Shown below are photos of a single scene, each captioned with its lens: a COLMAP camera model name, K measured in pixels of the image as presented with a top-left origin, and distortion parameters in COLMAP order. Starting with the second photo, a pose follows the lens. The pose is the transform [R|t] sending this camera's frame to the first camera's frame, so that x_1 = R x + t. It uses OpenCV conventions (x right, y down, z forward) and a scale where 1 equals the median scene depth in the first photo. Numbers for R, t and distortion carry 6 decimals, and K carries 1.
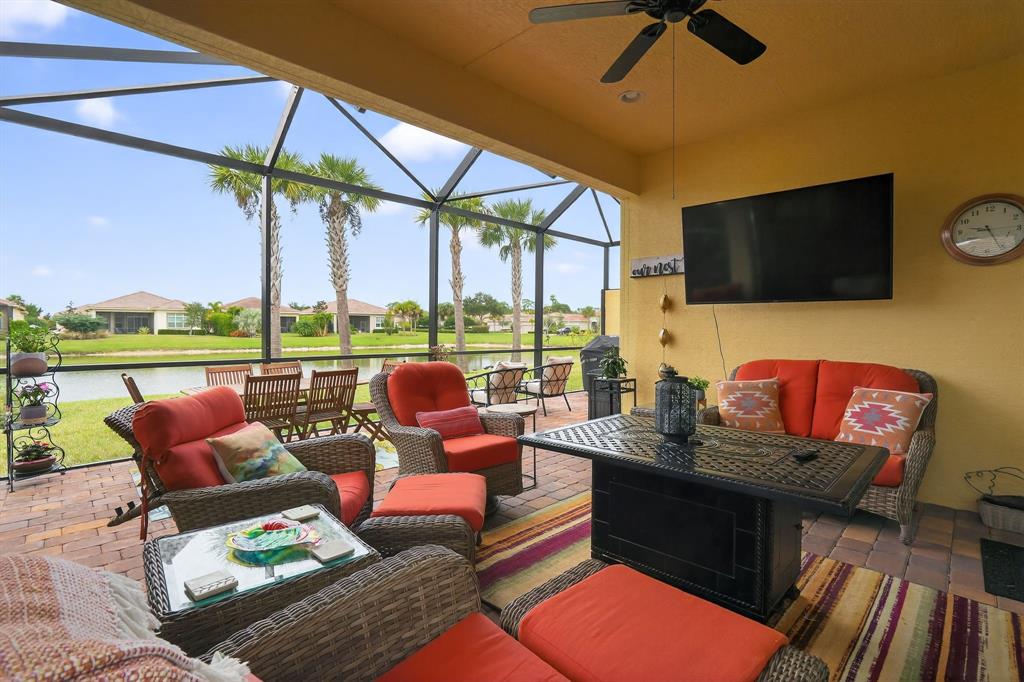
lens RADIAL K [[471.1, 0, 510.0], [0, 471.1, 336.7], [0, 0, 1]] dist [-0.044091, 0.010484]
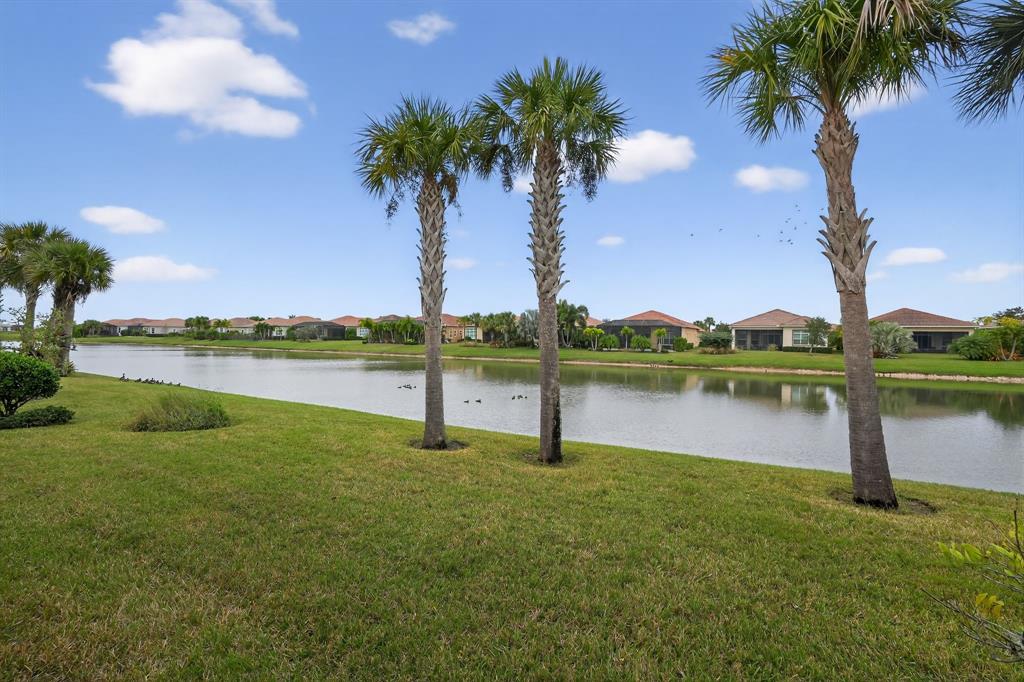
lens RADIAL K [[471.1, 0, 511.5], [0, 471.1, 339.4], [0, 0, 1]] dist [-0.044091, 0.010484]
pose [[0.225451, -0.000059, -0.974254, 0.077115], [-0.029750, 0.999533, -0.006945, -0.006802], [0.973800, 0.030549, 0.225344, 0.205412]]
